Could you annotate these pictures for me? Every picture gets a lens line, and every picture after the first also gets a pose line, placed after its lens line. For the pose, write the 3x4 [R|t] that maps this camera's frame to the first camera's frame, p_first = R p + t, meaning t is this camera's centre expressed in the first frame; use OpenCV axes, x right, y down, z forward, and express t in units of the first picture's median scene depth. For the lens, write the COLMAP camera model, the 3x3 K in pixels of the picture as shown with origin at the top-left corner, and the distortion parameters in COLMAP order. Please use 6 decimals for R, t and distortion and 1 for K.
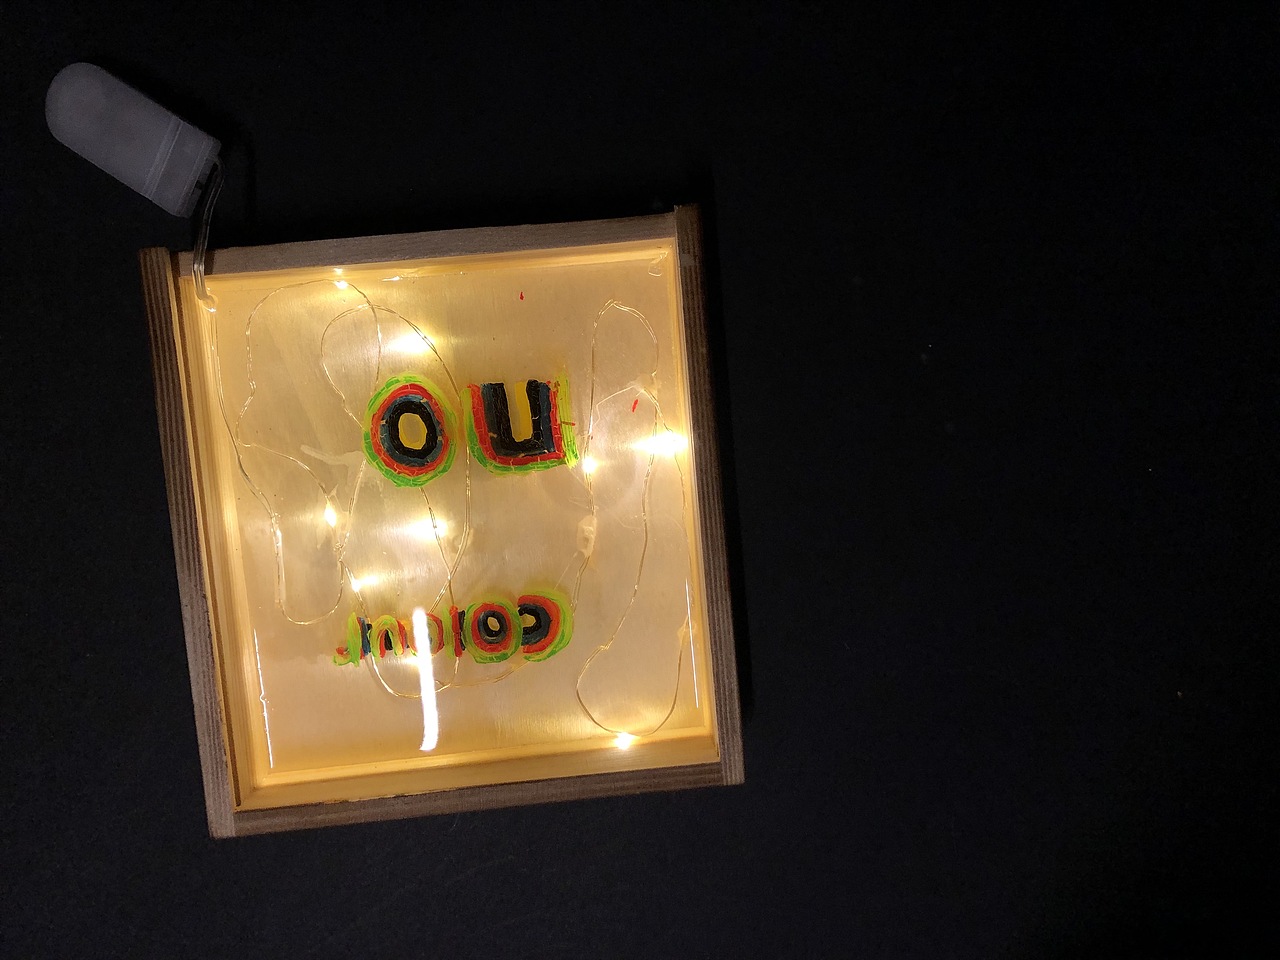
lens RADIAL K [[1057.0, 0, 640.8], [0, 1057.0, 478.8], [0, 0, 1]] dist [0.019624, -0.024736]
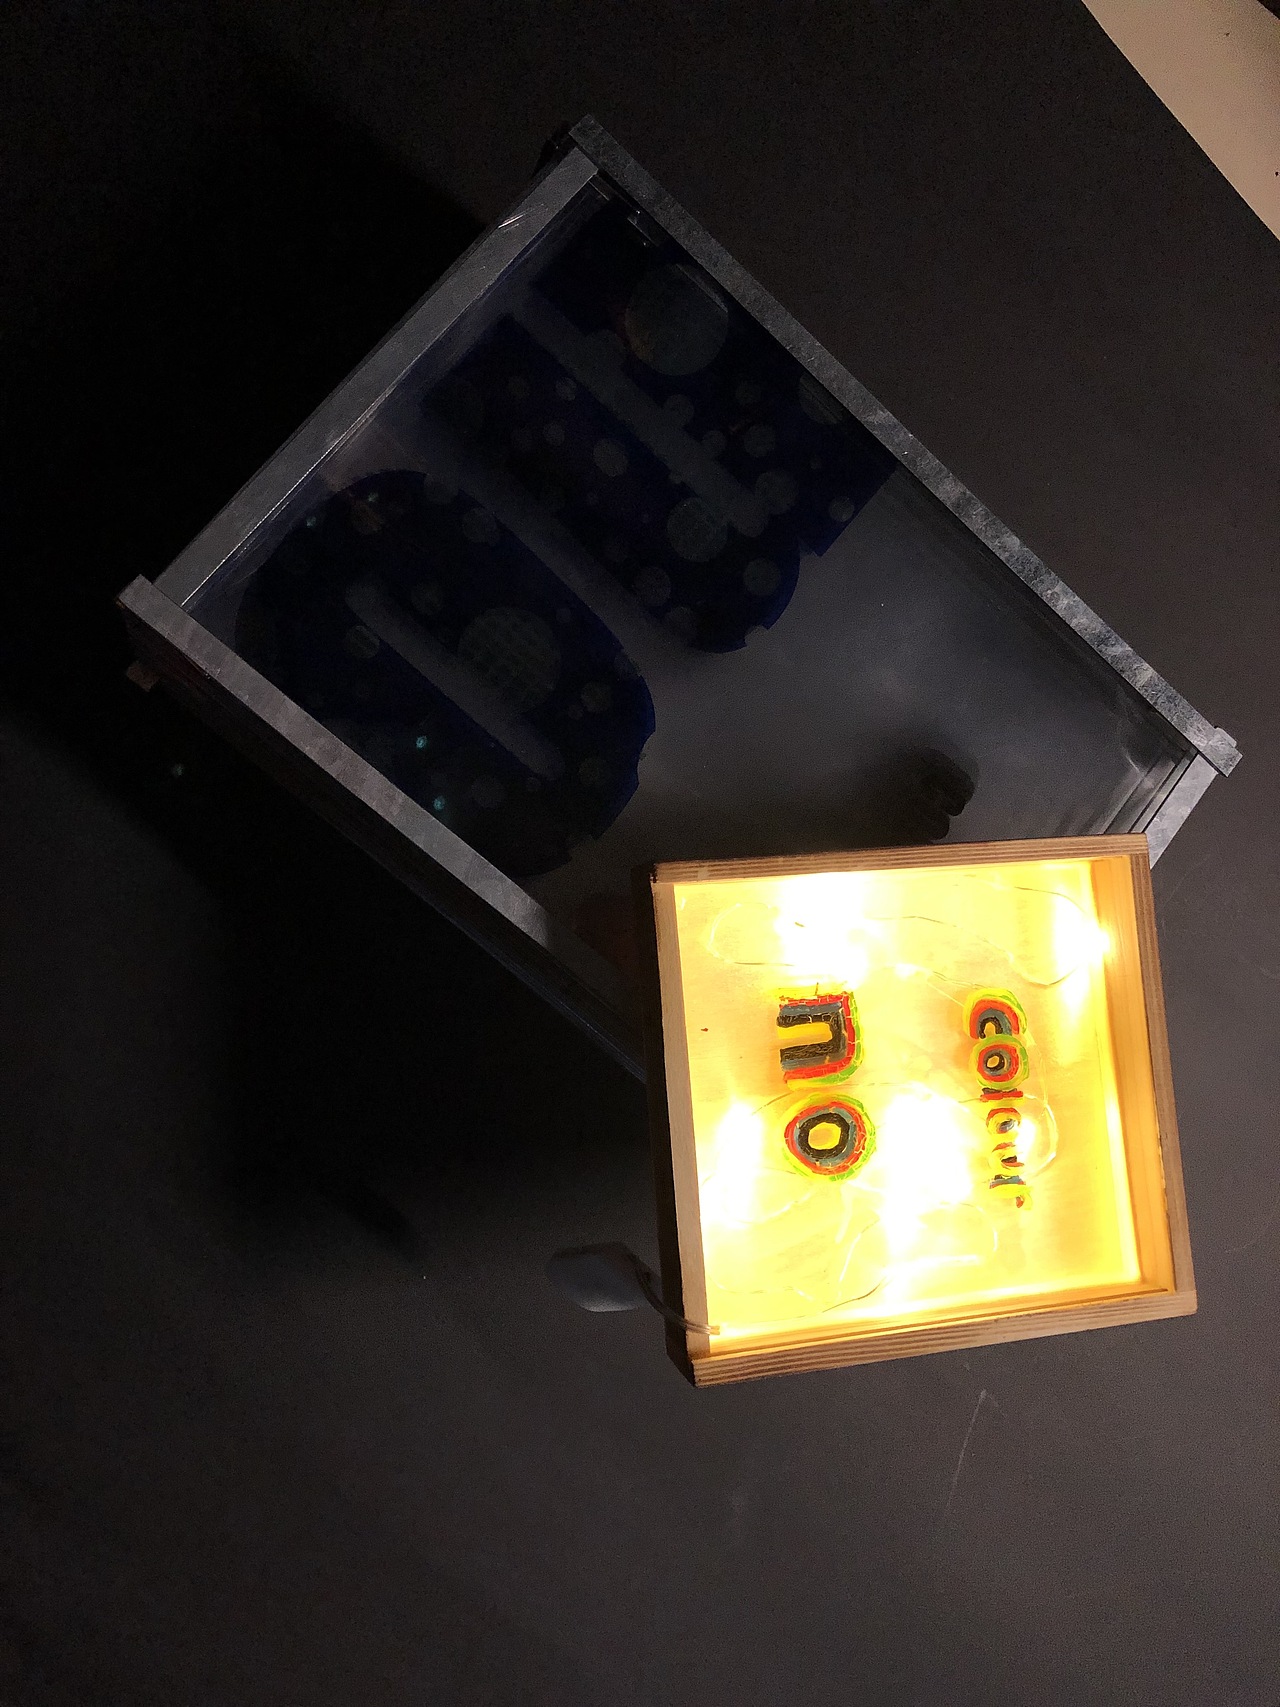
lens RADIAL K [[1409.6, 0, 641.1], [0, 1409.6, 852.1], [0, 0, 1]] dist [0.019624, -0.024736]
pose [[0.017938, -0.997390, 0.069934, -0.034071], [0.987414, 0.028664, 0.155541, -0.452081], [-0.157139, 0.066263, 0.985351, -0.379618]]
